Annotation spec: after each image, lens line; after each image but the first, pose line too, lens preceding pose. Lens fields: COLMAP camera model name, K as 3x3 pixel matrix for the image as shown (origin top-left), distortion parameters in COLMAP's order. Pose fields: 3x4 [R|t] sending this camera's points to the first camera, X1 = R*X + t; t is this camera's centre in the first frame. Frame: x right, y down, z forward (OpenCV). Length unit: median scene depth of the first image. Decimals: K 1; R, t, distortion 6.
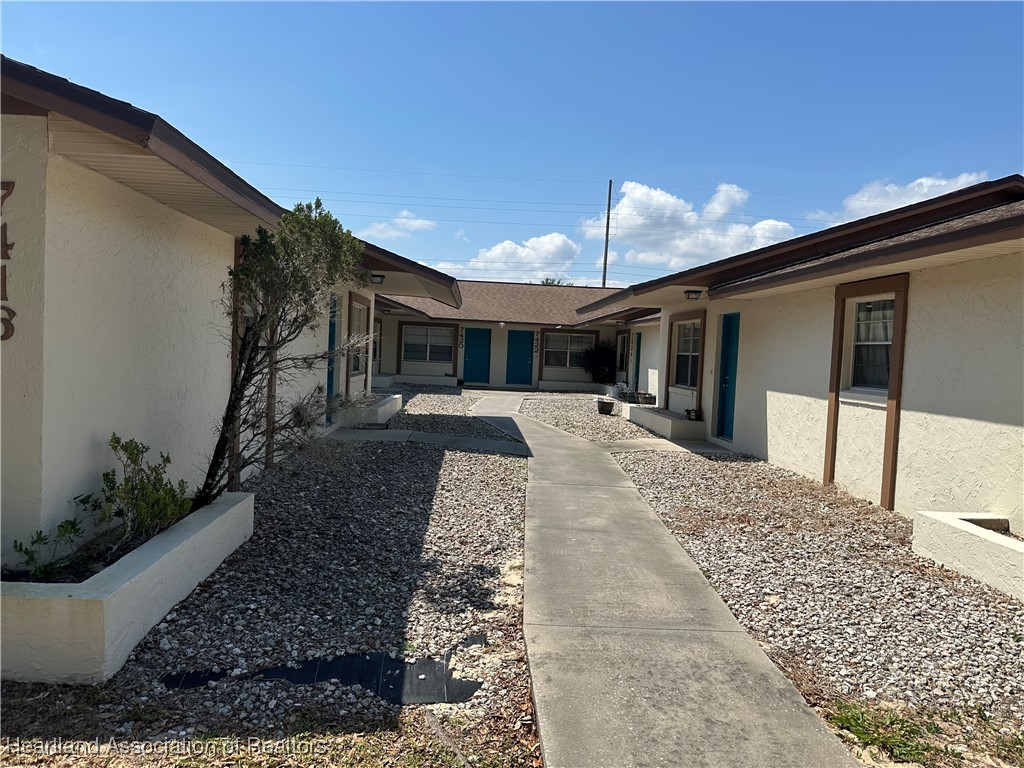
lens RADIAL K [[716.7, 0, 511.7], [0, 716.7, 383.8], [0, 0, 1]] dist [0.026622, -0.058505]
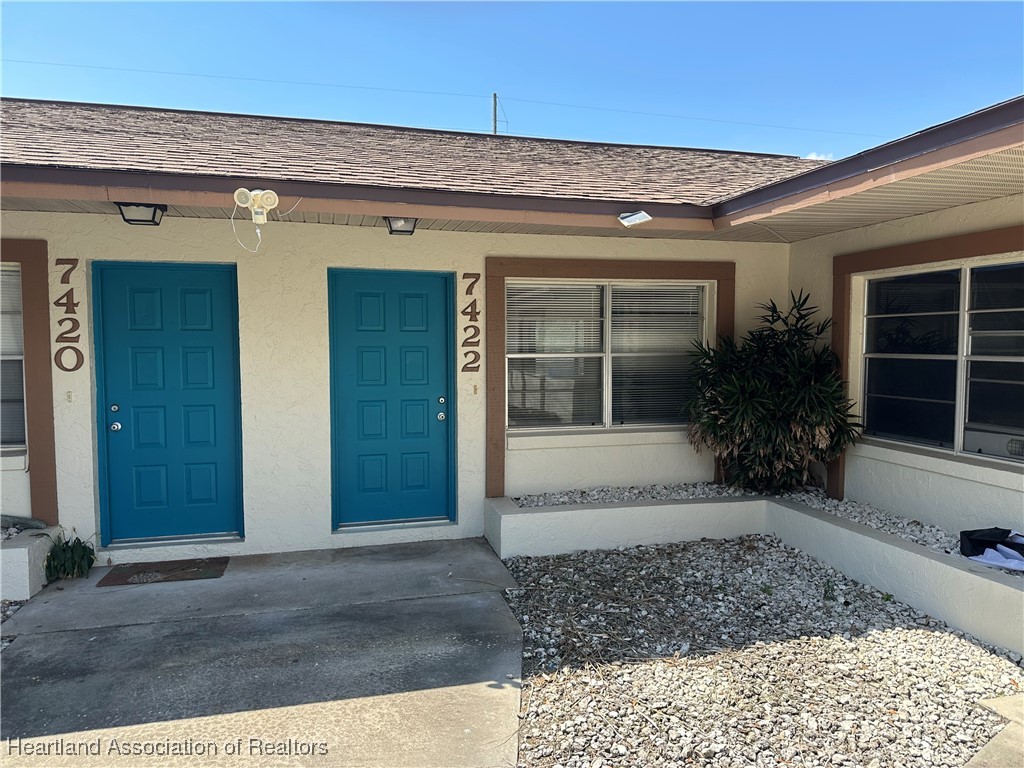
lens RADIAL K [[716.7, 0, 512.4], [0, 716.7, 383.5], [0, 0, 1]] dist [0.026622, -0.058505]
pose [[0.979921, -0.056071, 0.191337, 0.005264], [0.051092, 0.998217, 0.030862, -0.046138], [-0.192727, -0.020467, 0.981039, 0.788596]]
